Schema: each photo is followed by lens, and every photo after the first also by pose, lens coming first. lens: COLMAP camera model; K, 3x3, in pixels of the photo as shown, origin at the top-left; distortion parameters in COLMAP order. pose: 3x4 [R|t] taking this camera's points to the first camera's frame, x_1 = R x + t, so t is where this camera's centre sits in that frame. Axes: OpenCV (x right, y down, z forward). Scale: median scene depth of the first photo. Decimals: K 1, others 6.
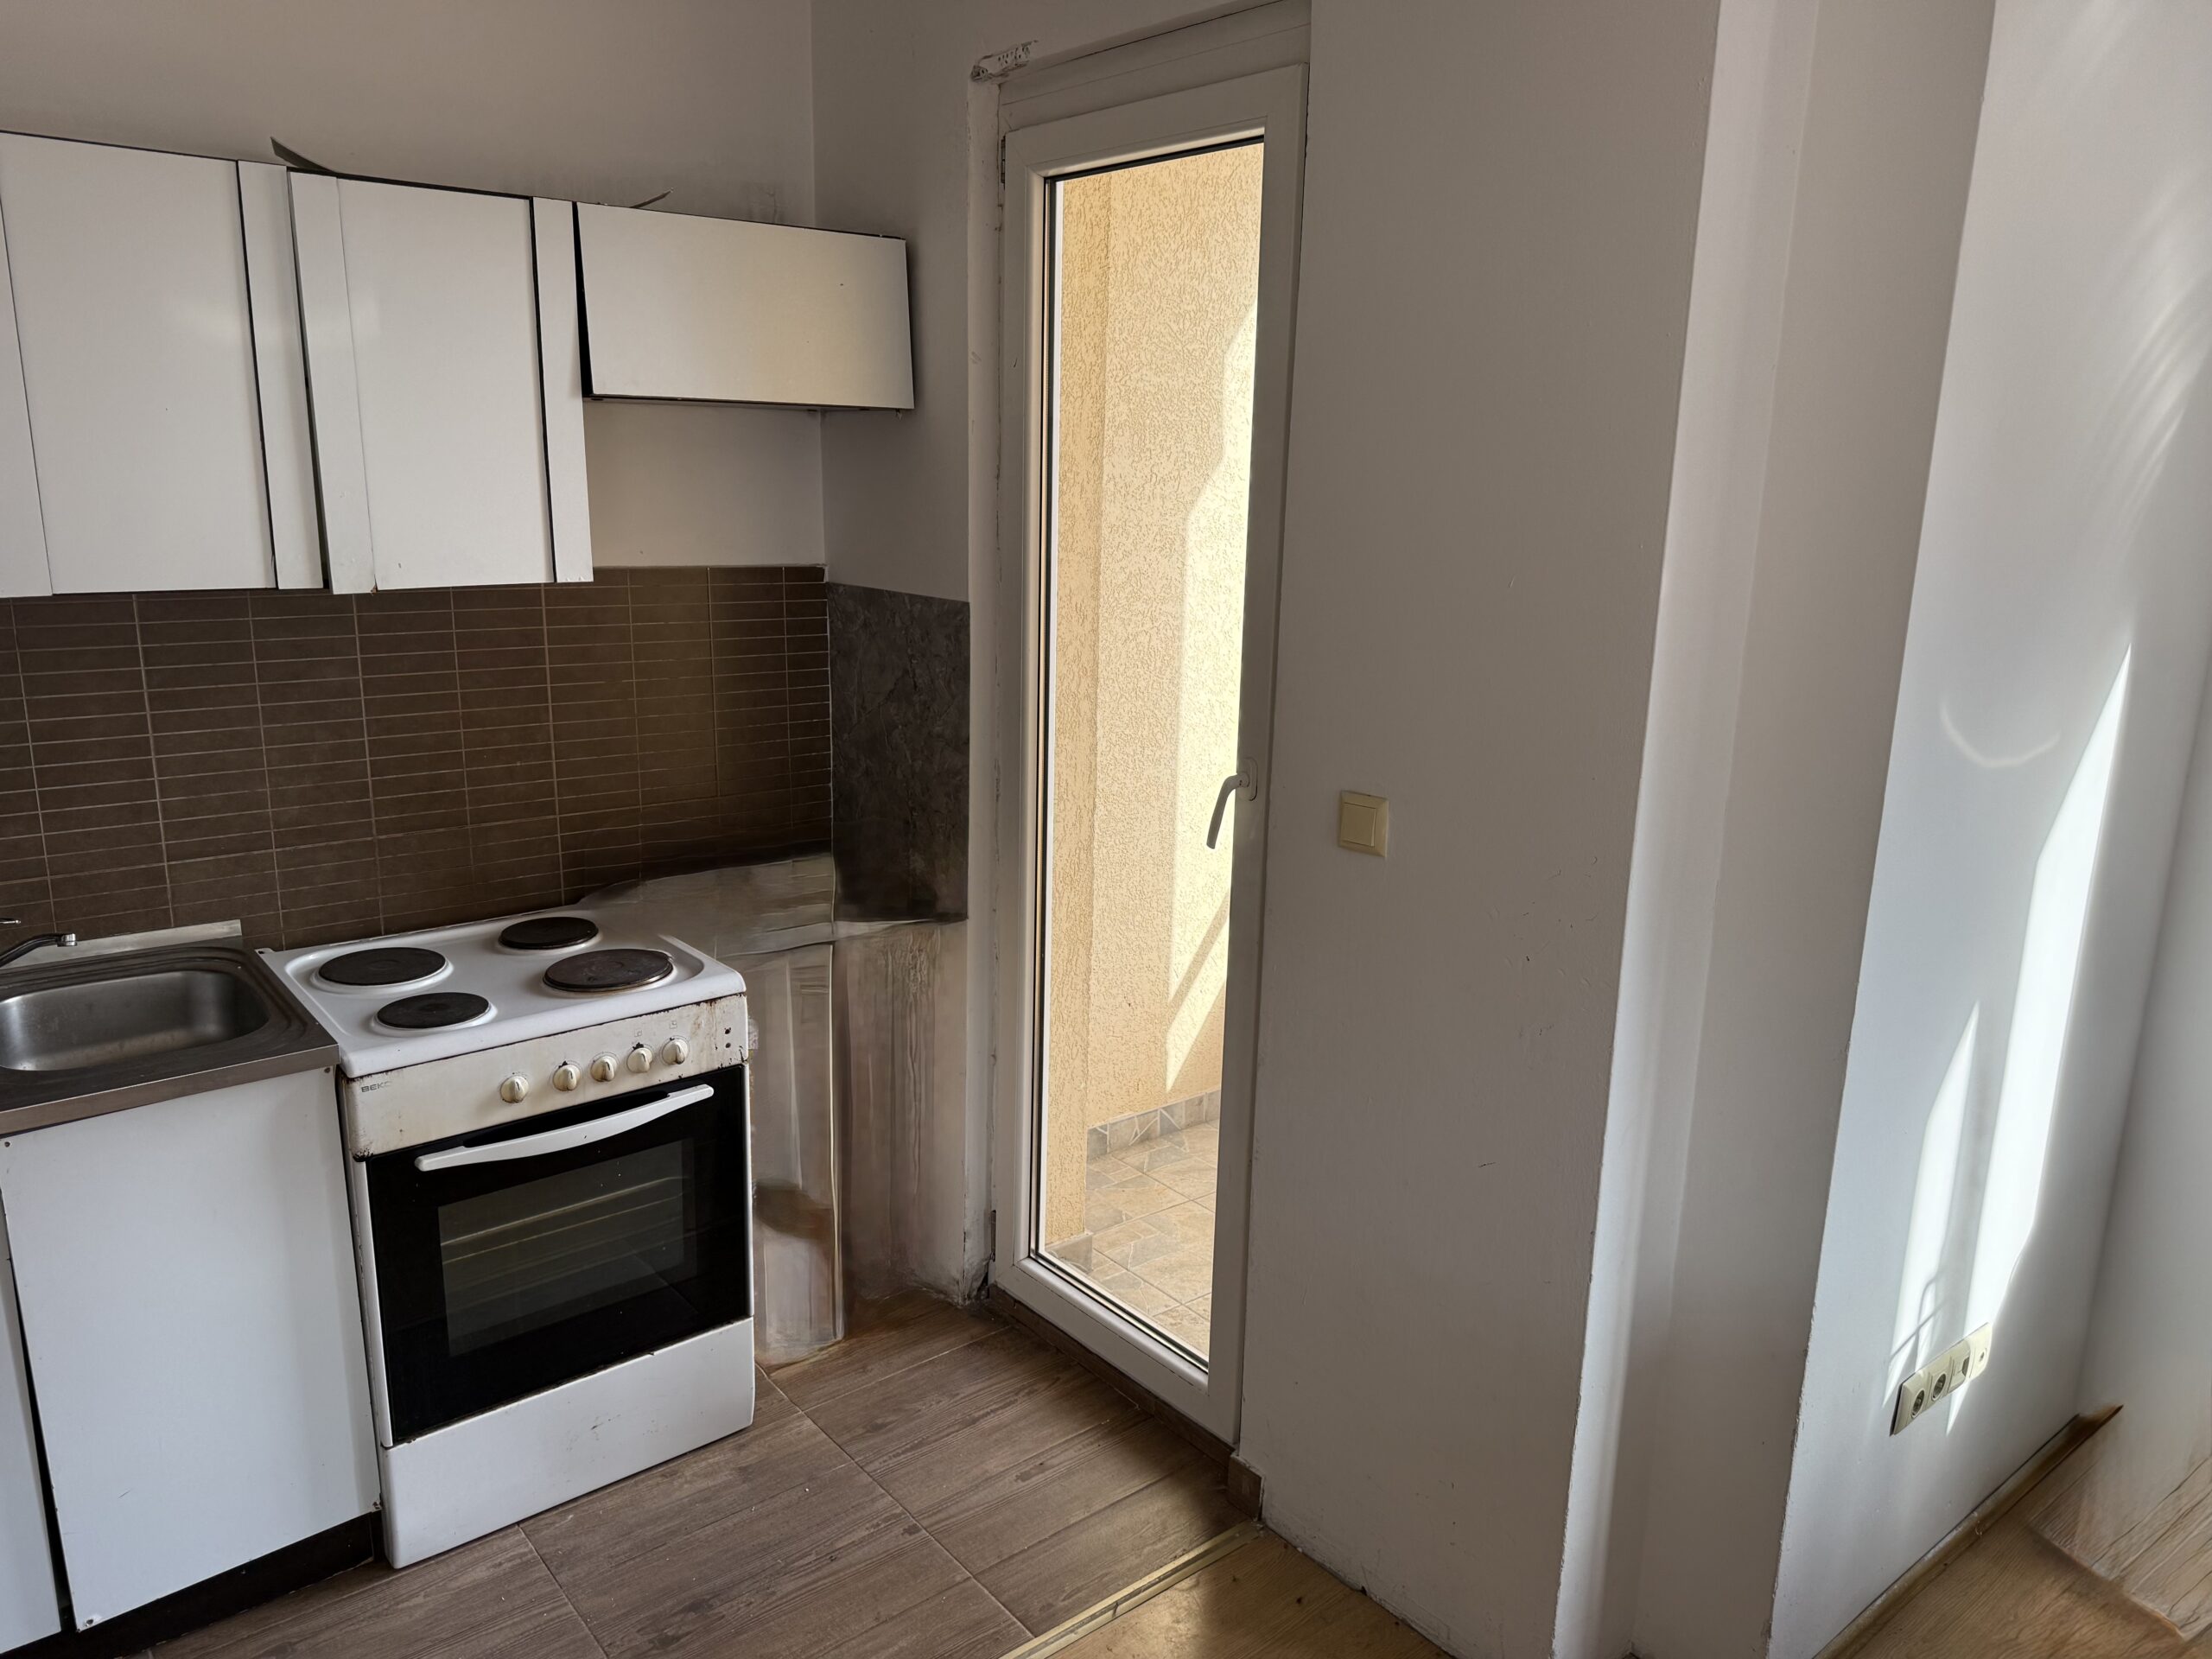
lens RADIAL K [[1550.4, 0, 1099.6], [0, 1550.4, 834.2], [0, 0, 1]] dist [0.009599, -0.004131]
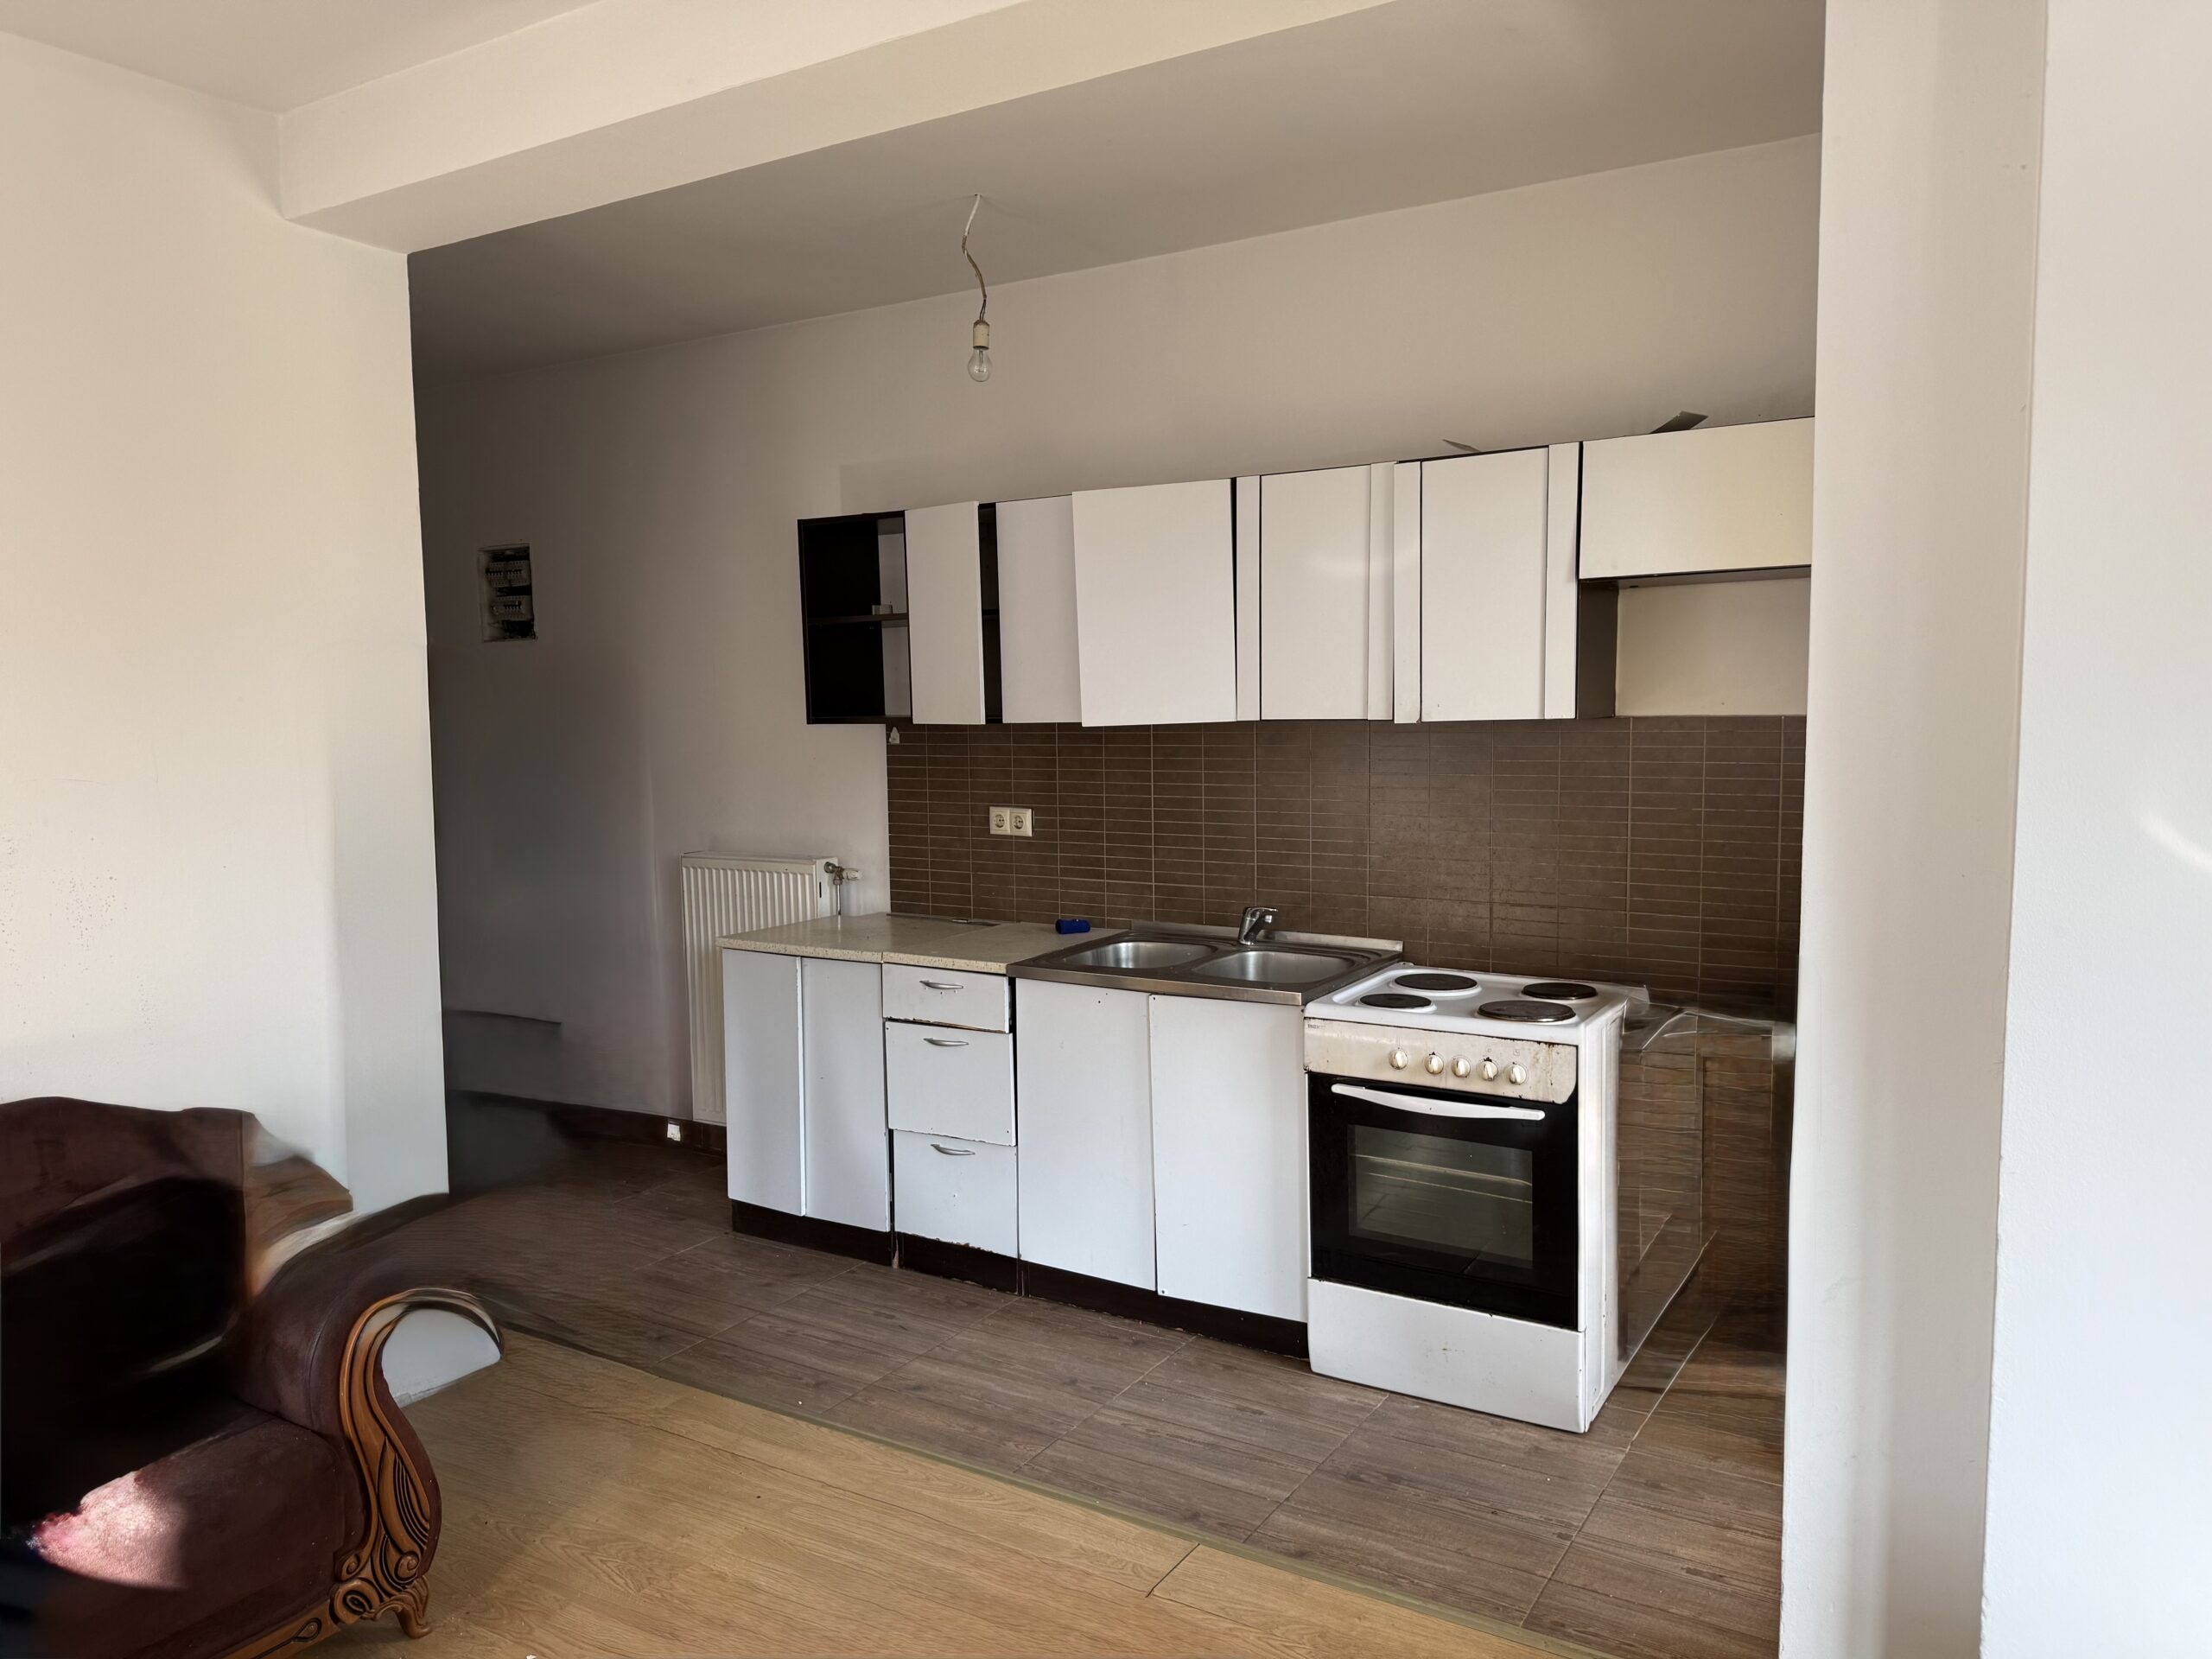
lens RADIAL K [[1550.4, 0, 1098.5], [0, 1550.4, 830.1], [0, 0, 1]] dist [0.009599, -0.004131]
pose [[0.325805, 0.054667, -0.943855, 0.842199], [-0.195402, 0.980665, -0.010651, 0.024265], [0.925024, 0.187901, 0.330188, 0.228994]]
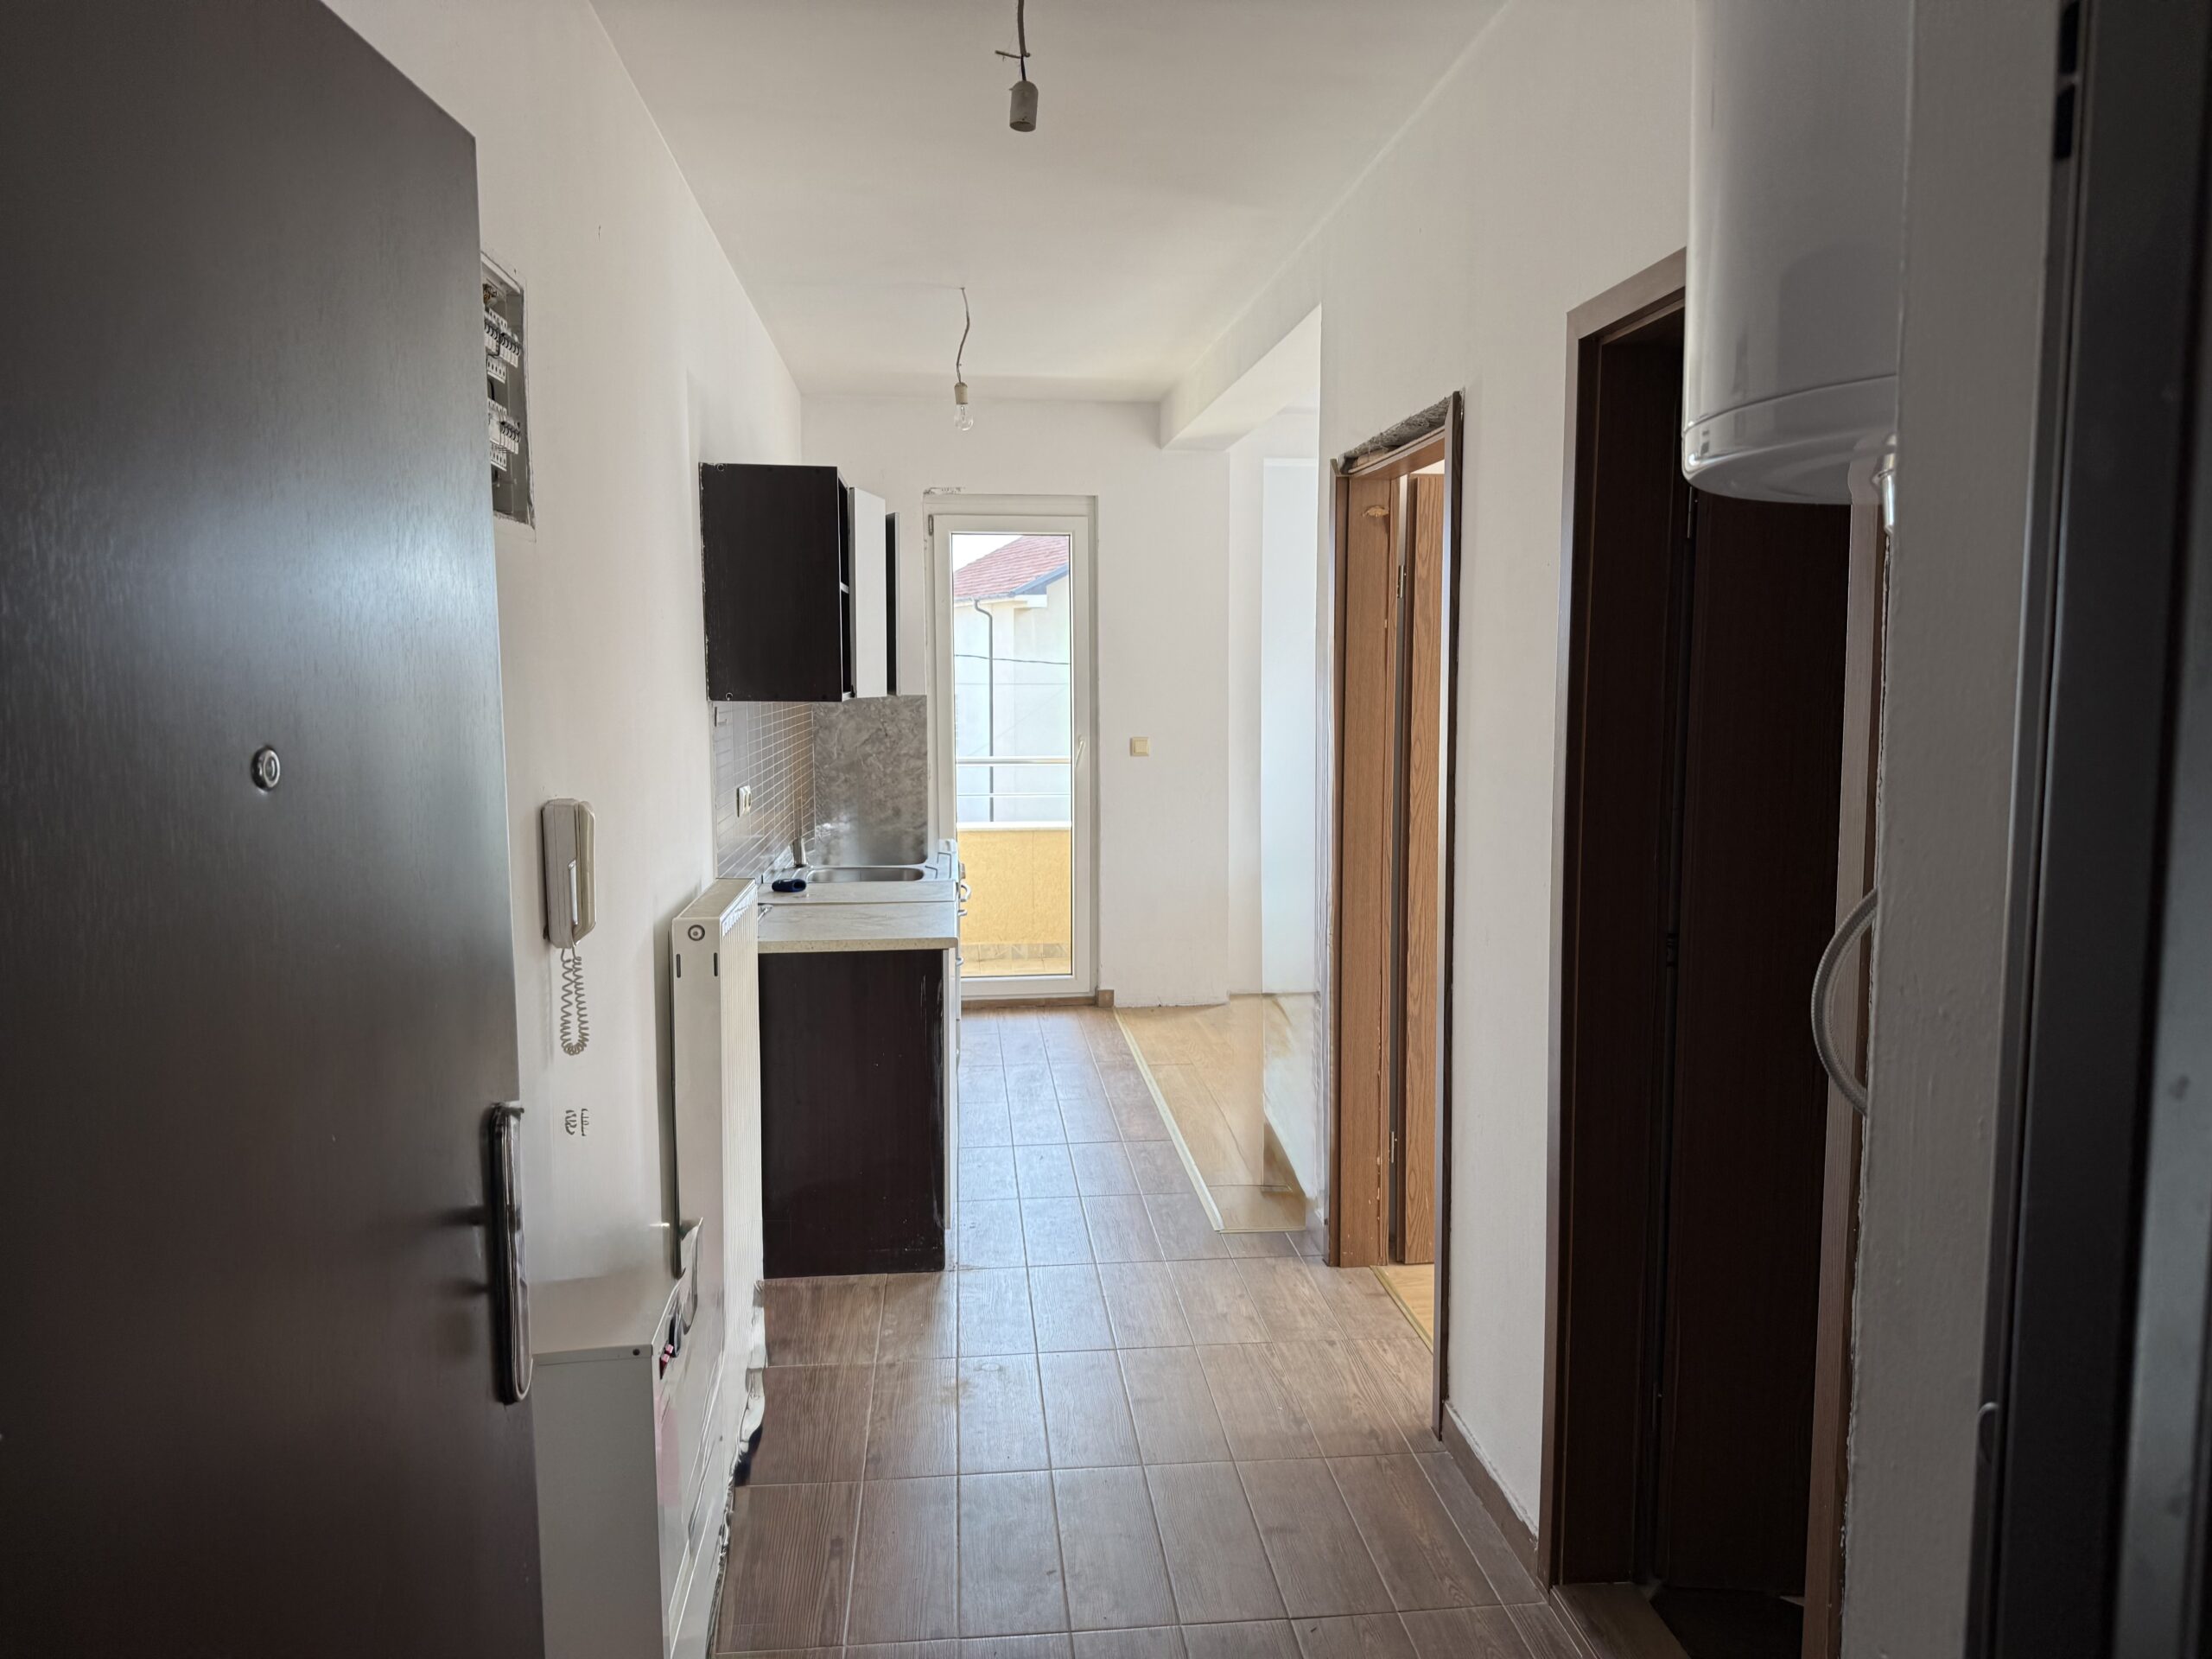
lens RADIAL K [[1550.4, 0, 1107.1], [0, 1550.4, 826.1], [0, 0, 1]] dist [0.009599, -0.004131]
pose [[0.547686, -0.107799, 0.829710, -1.624647], [0.204889, 0.978752, -0.008084, 0.106136], [-0.811209, 0.174426, 0.558136, -0.453150]]
